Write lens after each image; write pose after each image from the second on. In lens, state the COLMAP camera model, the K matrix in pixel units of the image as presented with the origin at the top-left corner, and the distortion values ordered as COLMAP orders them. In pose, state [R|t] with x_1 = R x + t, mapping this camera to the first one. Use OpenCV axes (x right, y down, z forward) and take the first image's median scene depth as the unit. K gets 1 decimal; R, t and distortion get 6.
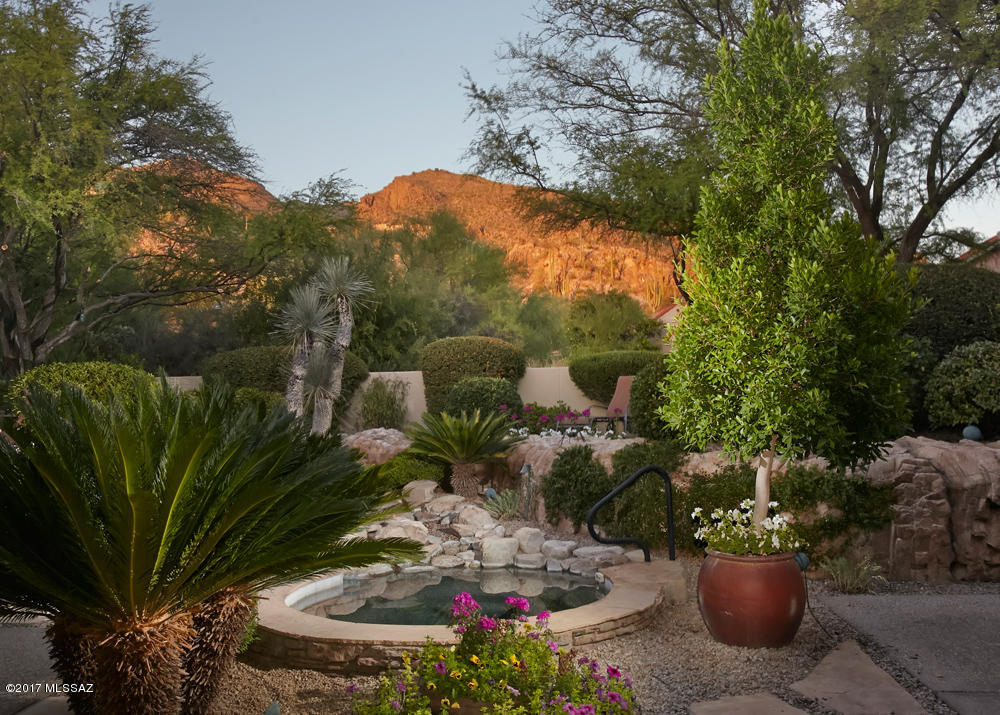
lens RADIAL K [[879.8, 0, 501.9], [0, 879.8, 354.0], [0, 0, 1]] dist [0.058427, 0.006201]
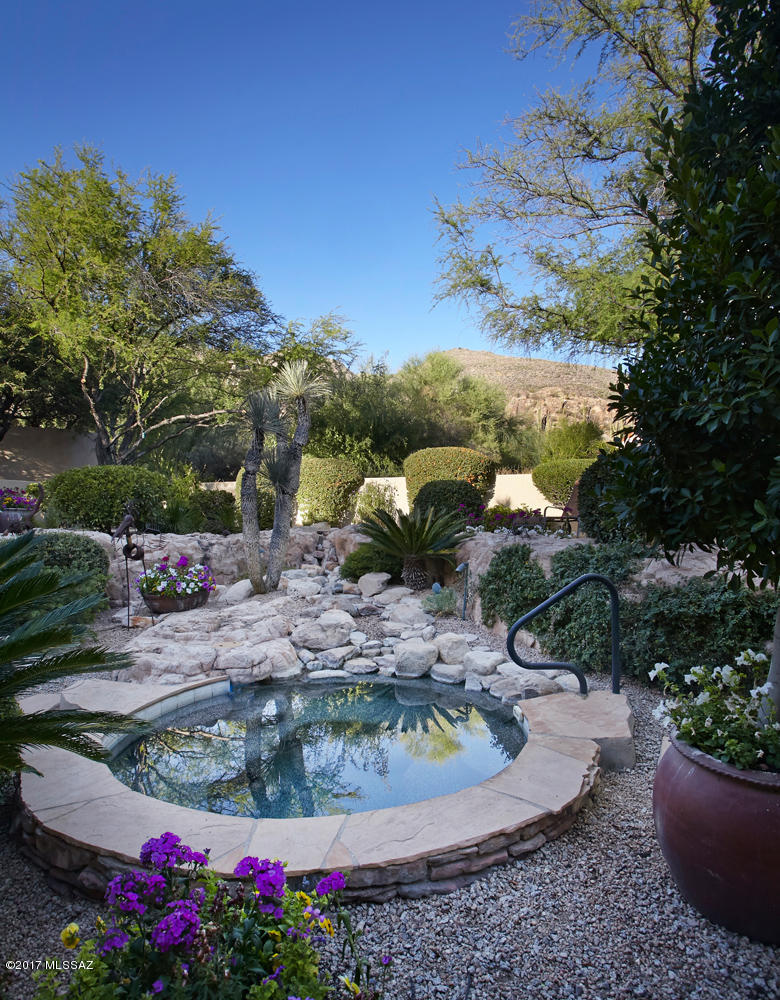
lens RADIAL K [[607.6, 0, 382.8], [0, 607.6, 518.8], [0, 0, 1]] dist [-0.024868, 0.011155]
pose [[0.981300, 0.019449, -0.191500, 0.071643], [-0.005679, 0.997374, 0.072194, 0.031991], [0.192401, -0.069756, 0.978834, 0.356435]]
